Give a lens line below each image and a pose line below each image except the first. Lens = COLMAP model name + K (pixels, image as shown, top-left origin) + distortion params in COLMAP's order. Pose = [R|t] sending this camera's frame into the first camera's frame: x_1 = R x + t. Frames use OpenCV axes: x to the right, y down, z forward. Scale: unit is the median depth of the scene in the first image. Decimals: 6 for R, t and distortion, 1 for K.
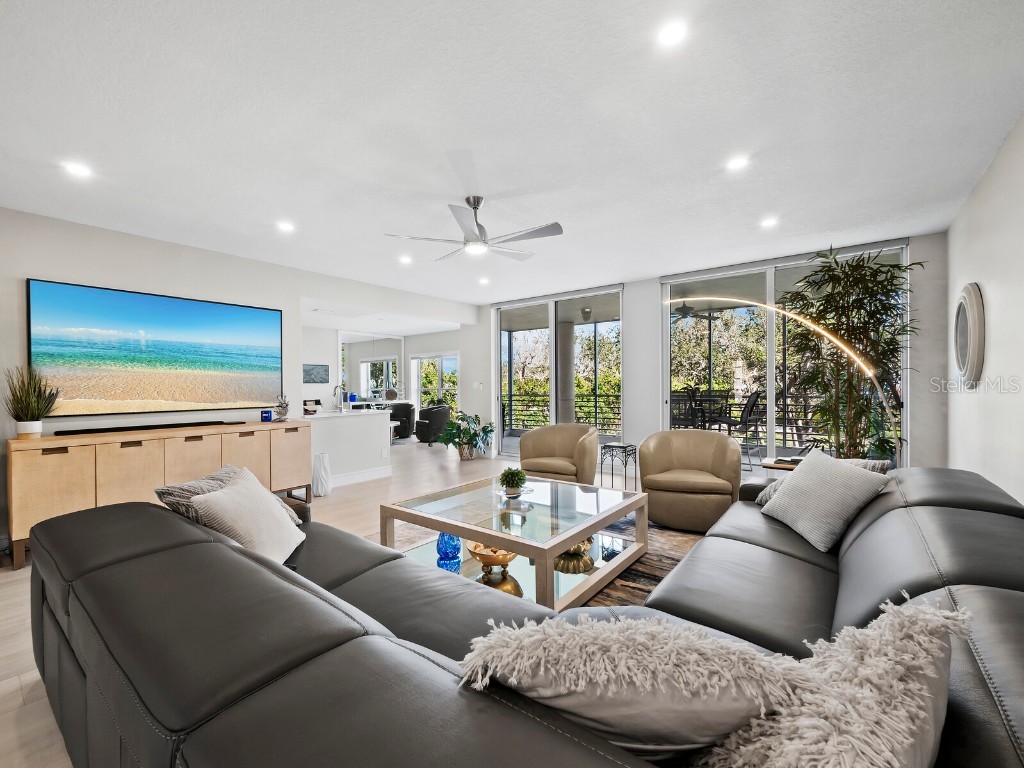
lens RADIAL K [[434.5, 0, 509.6], [0, 434.5, 386.4], [0, 0, 1]] dist [0.000744, 0.001194]
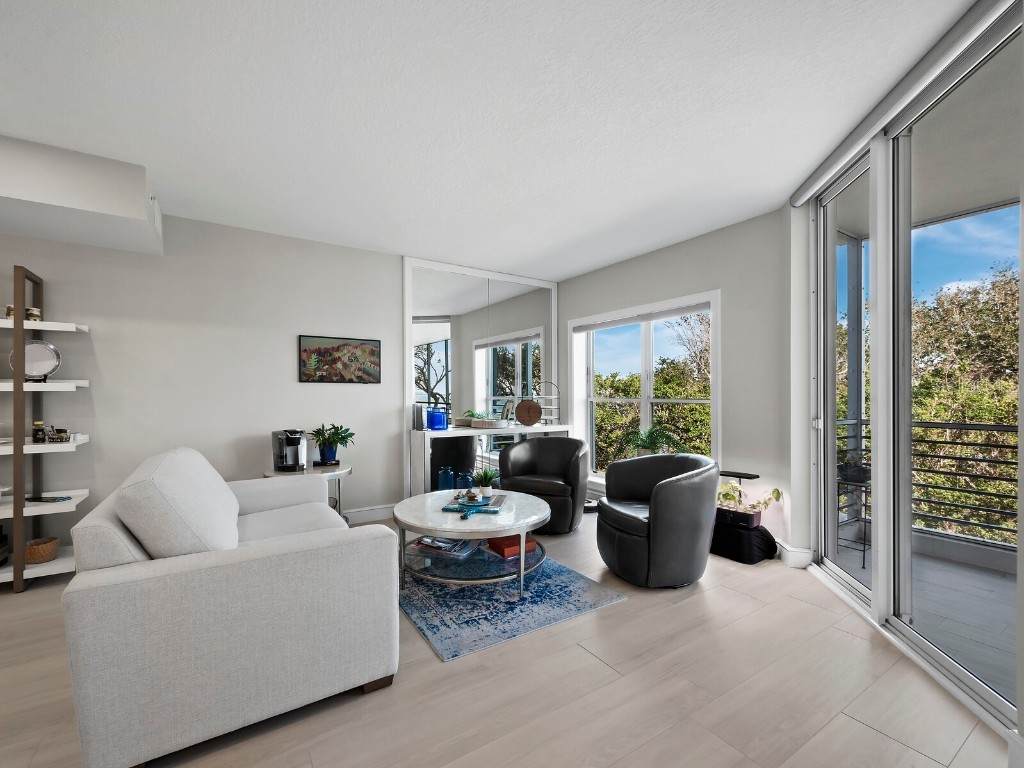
lens RADIAL K [[434.5, 0, 512.7], [0, 434.5, 390.7], [0, 0, 1]] dist [0.000744, 0.001194]
pose [[0.949523, 0.004944, -0.313658, -0.149123], [-0.008677, 0.999907, -0.010504, 0.001872], [0.313577, 0.012695, 0.949478, 0.577118]]
